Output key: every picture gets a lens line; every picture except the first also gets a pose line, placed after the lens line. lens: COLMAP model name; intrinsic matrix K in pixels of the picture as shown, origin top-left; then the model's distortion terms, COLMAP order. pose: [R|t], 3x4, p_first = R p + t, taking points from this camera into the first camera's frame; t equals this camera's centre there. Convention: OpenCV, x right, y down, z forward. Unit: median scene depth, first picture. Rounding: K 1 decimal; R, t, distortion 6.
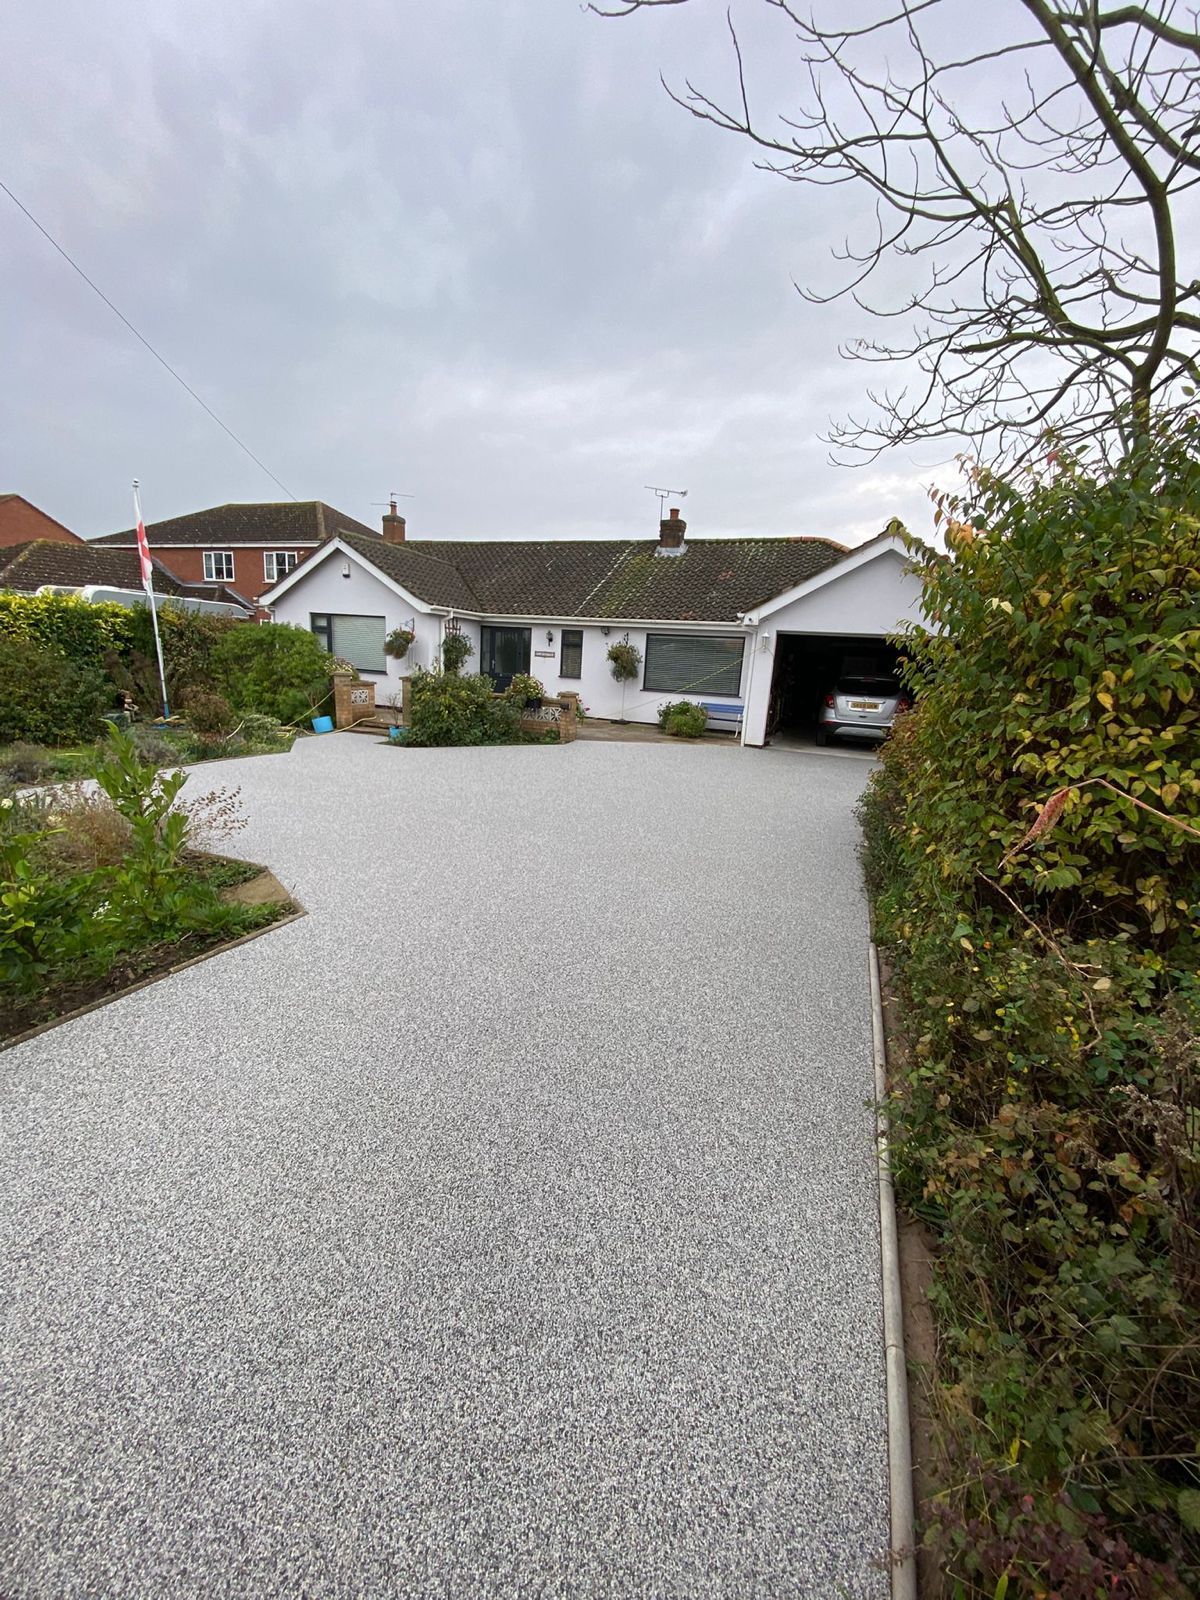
lens RADIAL K [[643.3, 0, 595.5], [0, 643.3, 794.3], [0, 0, 1]] dist [0.004212, -0.000298]
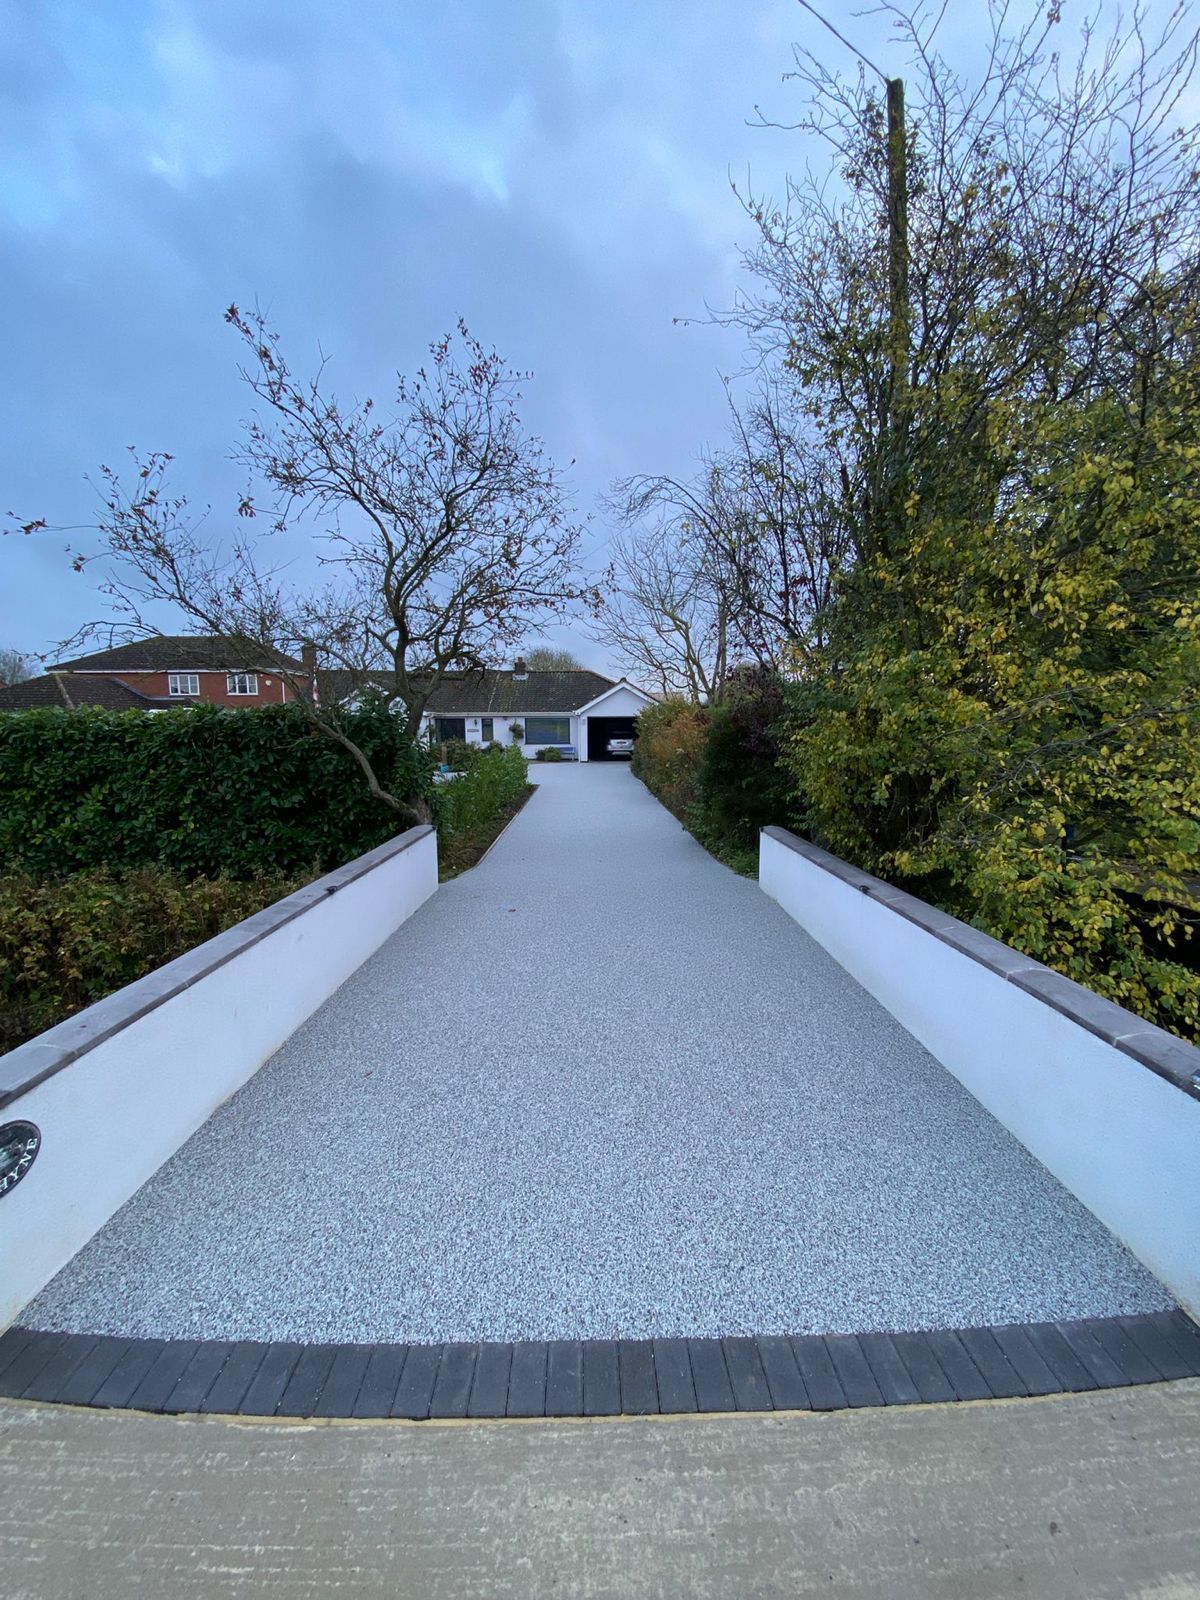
lens RADIAL K [[643.3, 0, 615.7], [0, 643.3, 798.9], [0, 0, 1]] dist [0.004212, -0.000298]
pose [[0.910117, -0.110764, 0.399272, -0.541898], [0.143496, 0.988234, -0.052939, 0.180022], [-0.388710, 0.105474, 0.915303, -1.090018]]
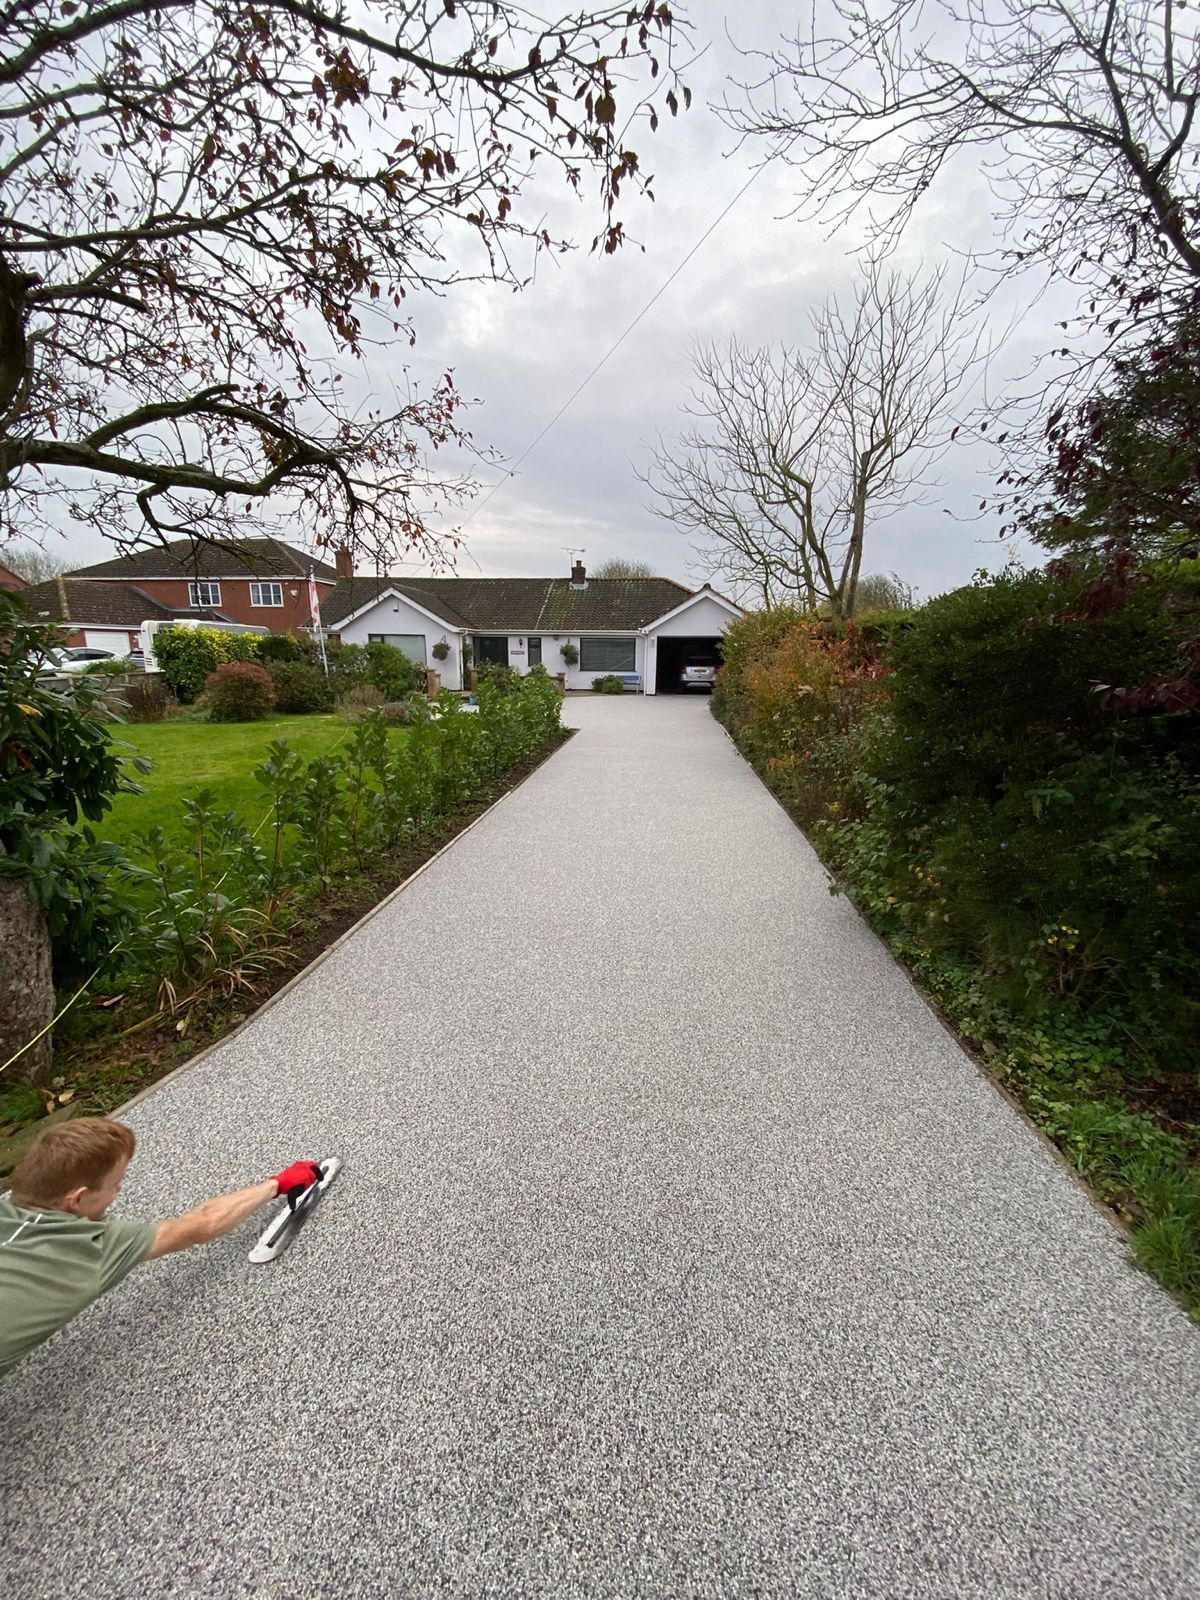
lens RADIAL K [[643.3, 0, 606.6], [0, 643.3, 800.2], [0, 0, 1]] dist [0.004212, -0.000298]
pose [[0.958295, -0.111035, 0.263329, -0.363489], [0.103647, 0.993734, 0.041829, 0.124070], [-0.266323, -0.012791, 0.963799, -0.718602]]
